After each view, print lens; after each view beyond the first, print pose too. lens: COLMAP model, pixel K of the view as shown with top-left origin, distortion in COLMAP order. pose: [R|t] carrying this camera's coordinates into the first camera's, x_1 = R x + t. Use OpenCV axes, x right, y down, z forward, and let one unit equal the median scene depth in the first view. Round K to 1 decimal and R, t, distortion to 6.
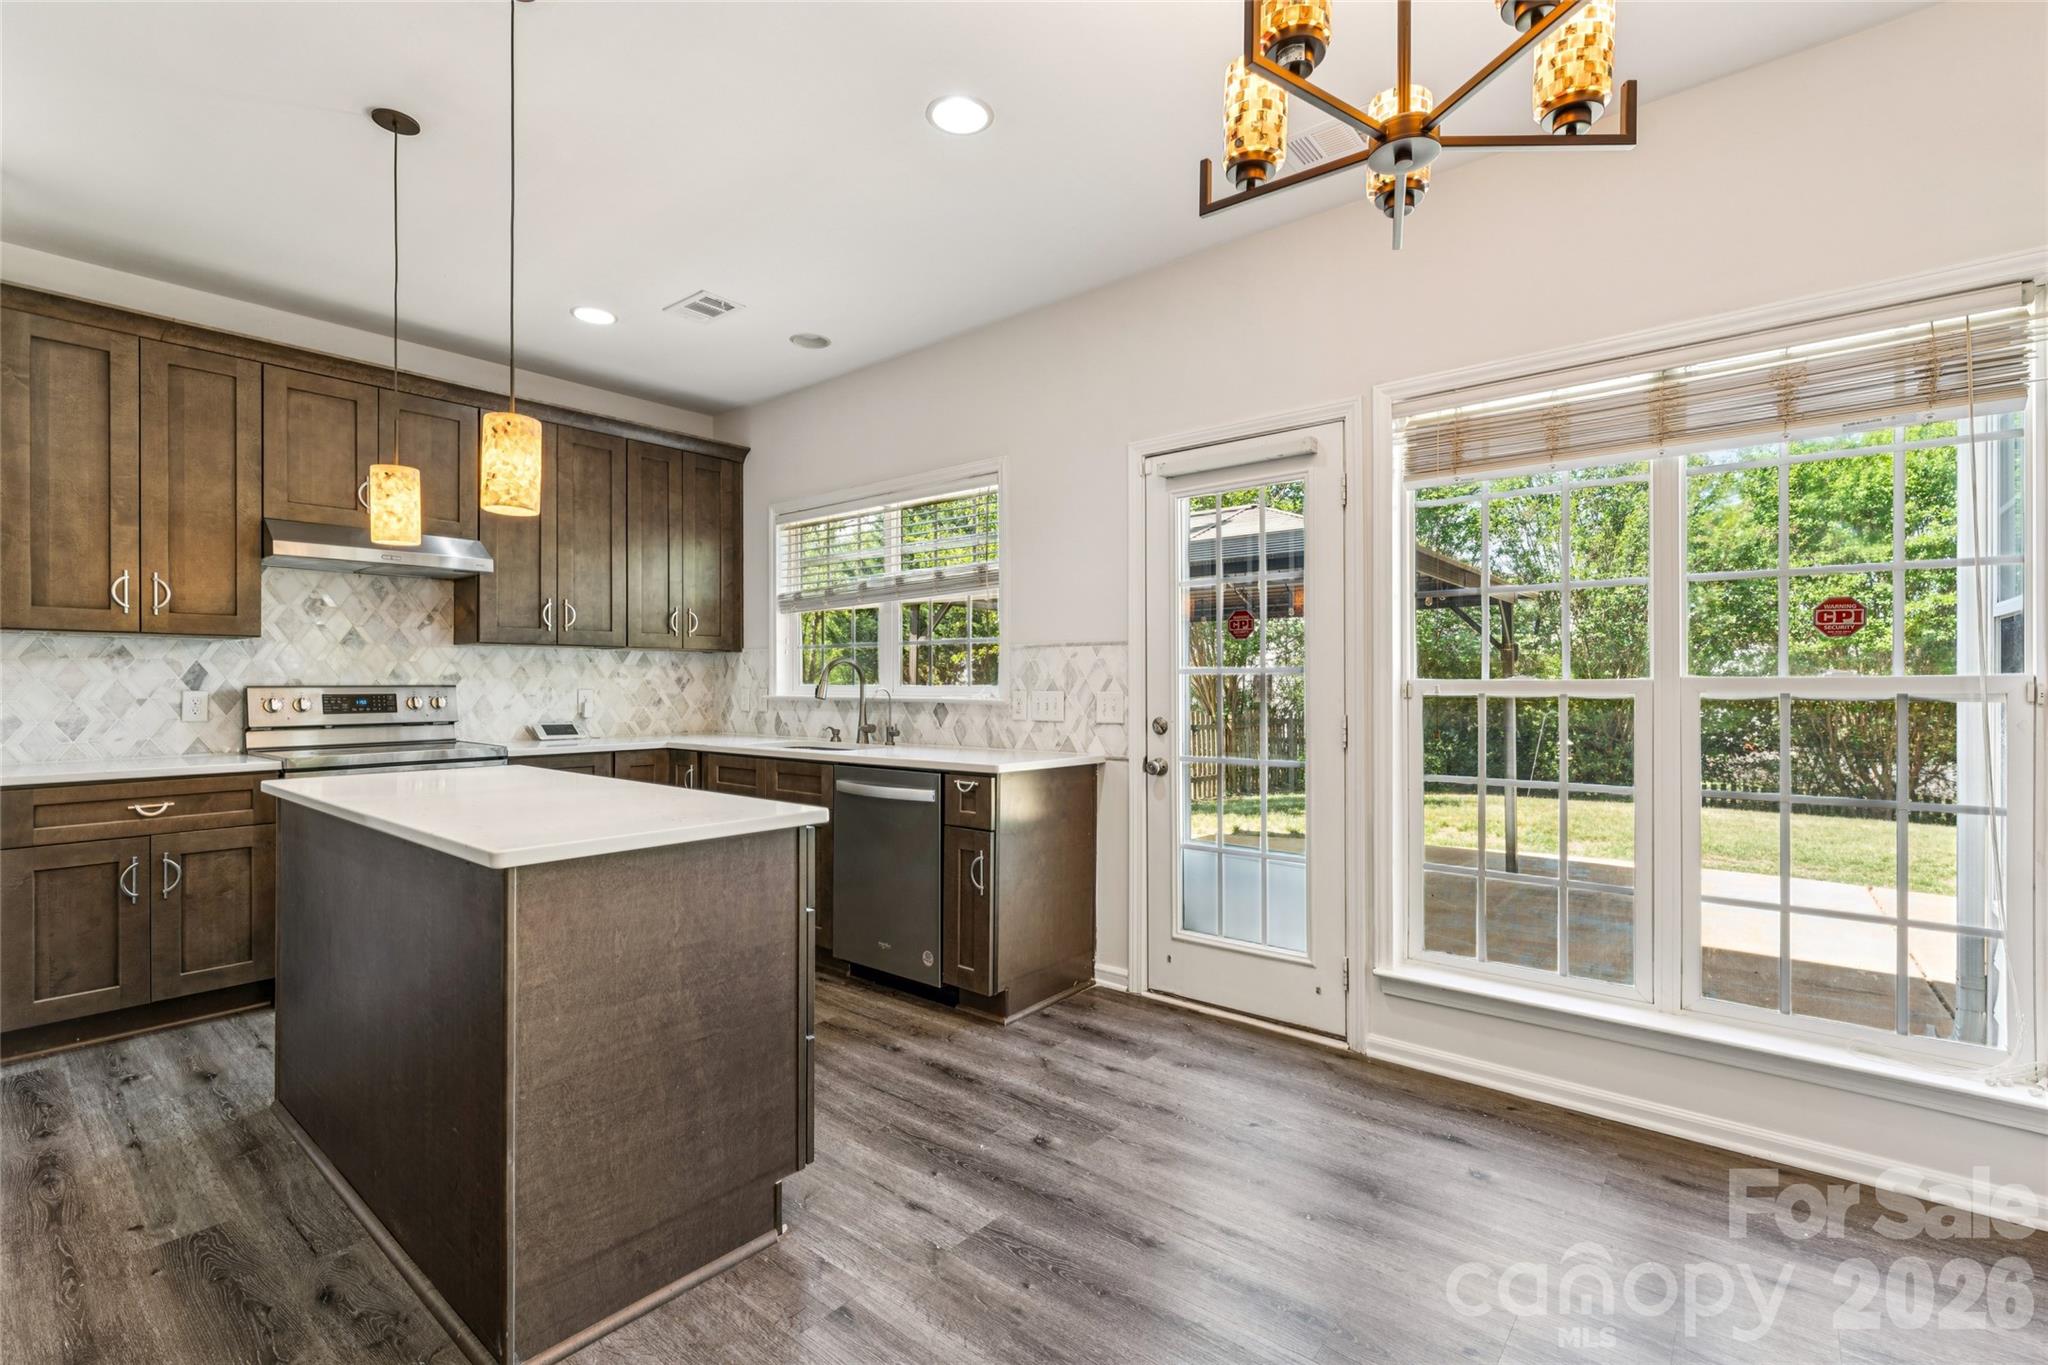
lens RADIAL K [[914.3, 0, 1023.8], [0, 914.3, 686.8], [0, 0, 1]] dist [0.004530, 0.000024]
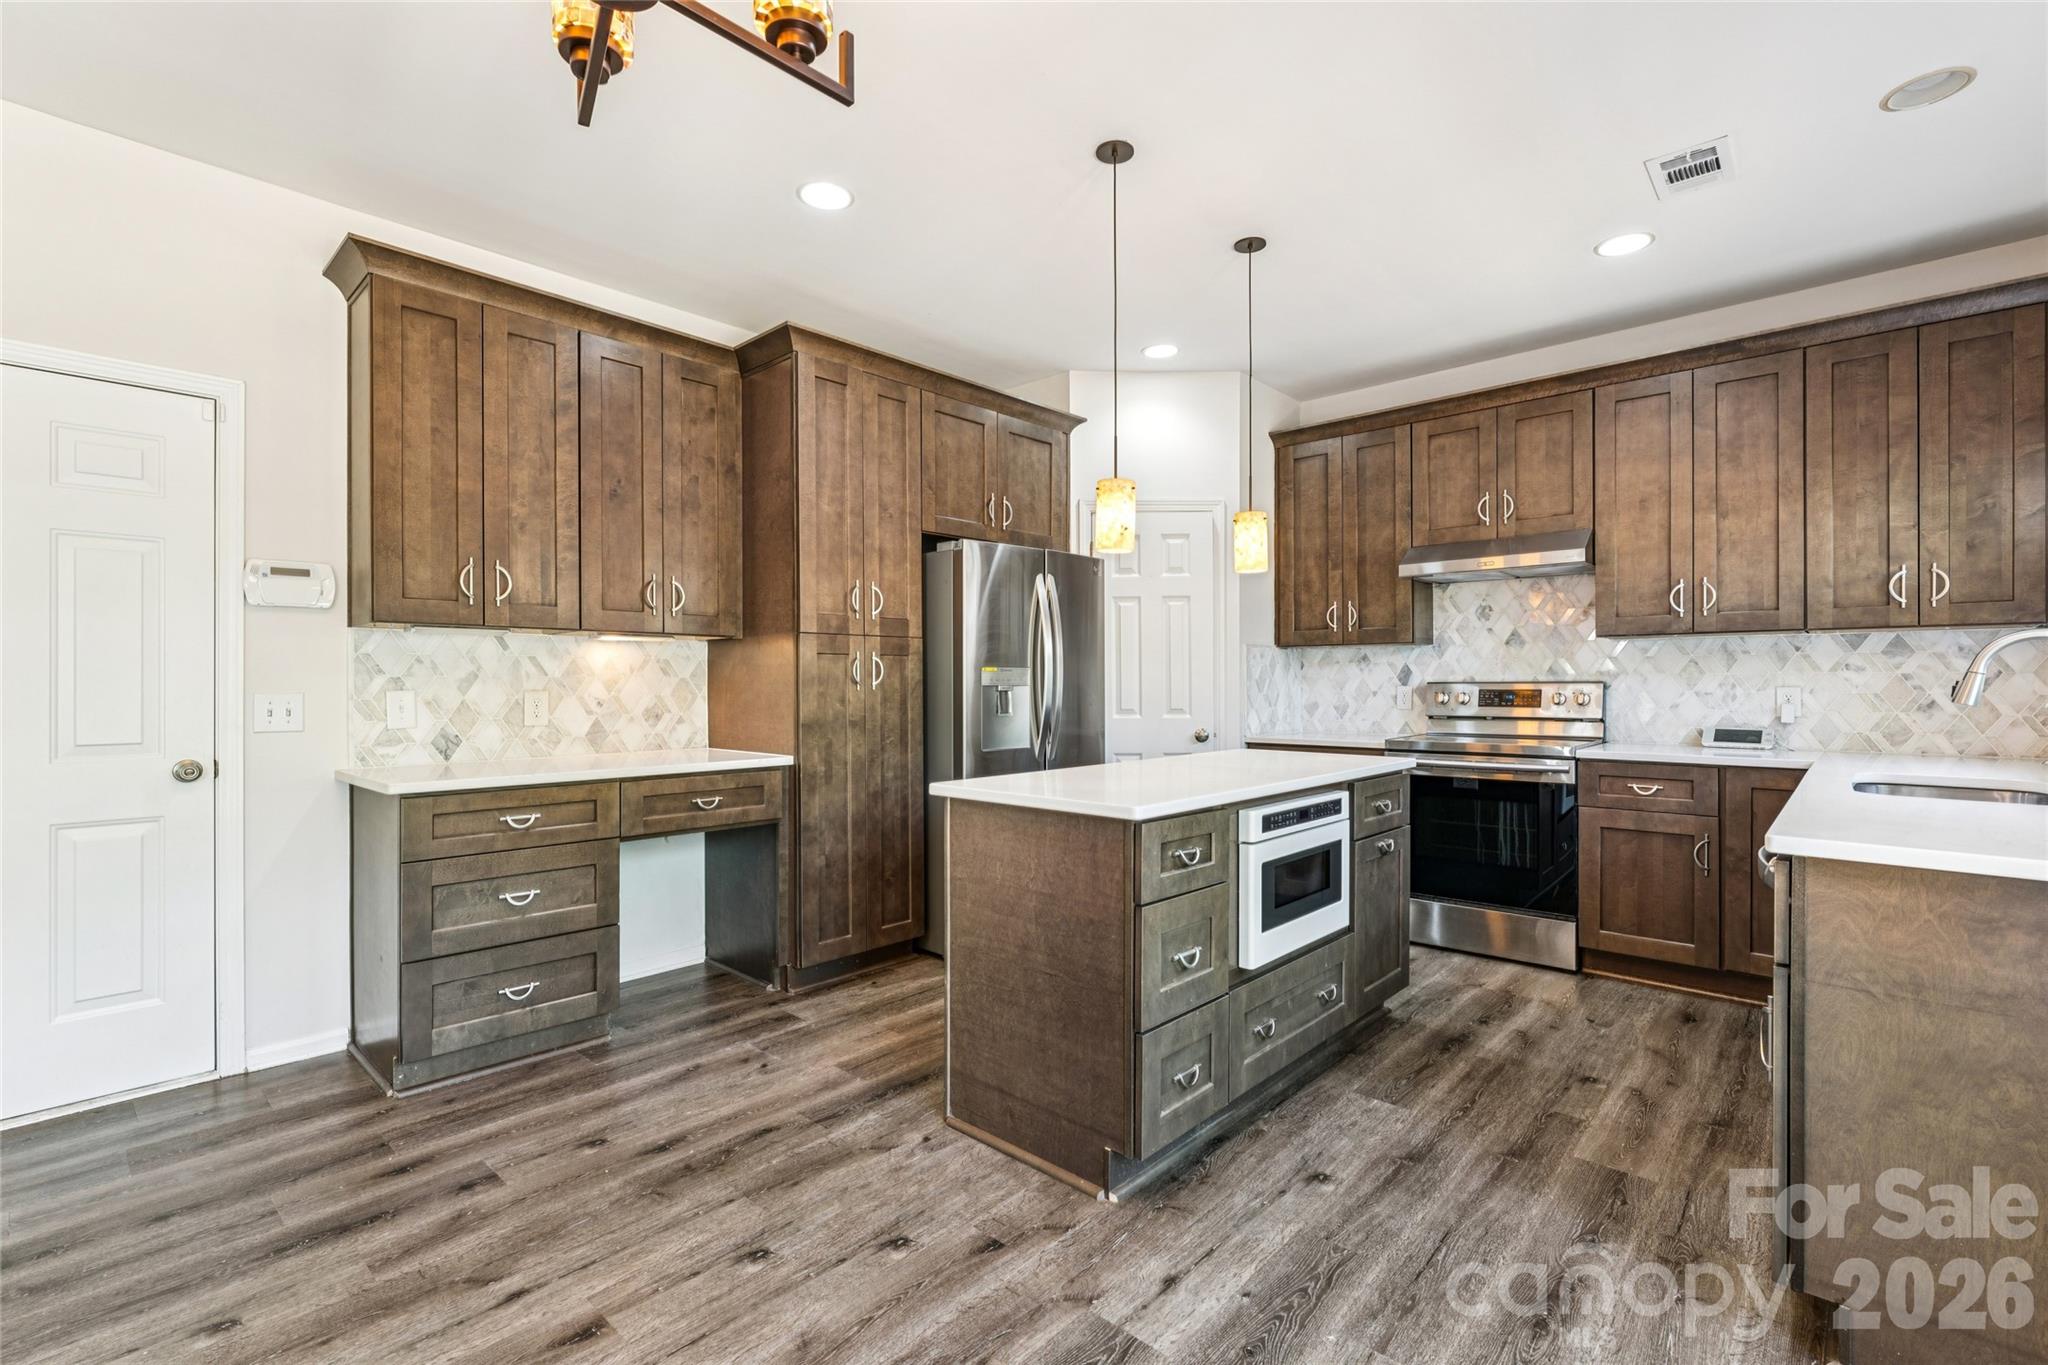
lens RADIAL K [[917.6, 0, 1015.7], [0, 917.6, 682.2], [0, 0, 1]] dist [-0.001434, -0.000159]
pose [[-0.052135, -0.000173, -0.998640, 0.405963], [-0.001587, 0.999999, -0.000090, 0.000132], [0.998639, 0.001580, -0.052135, 0.481975]]
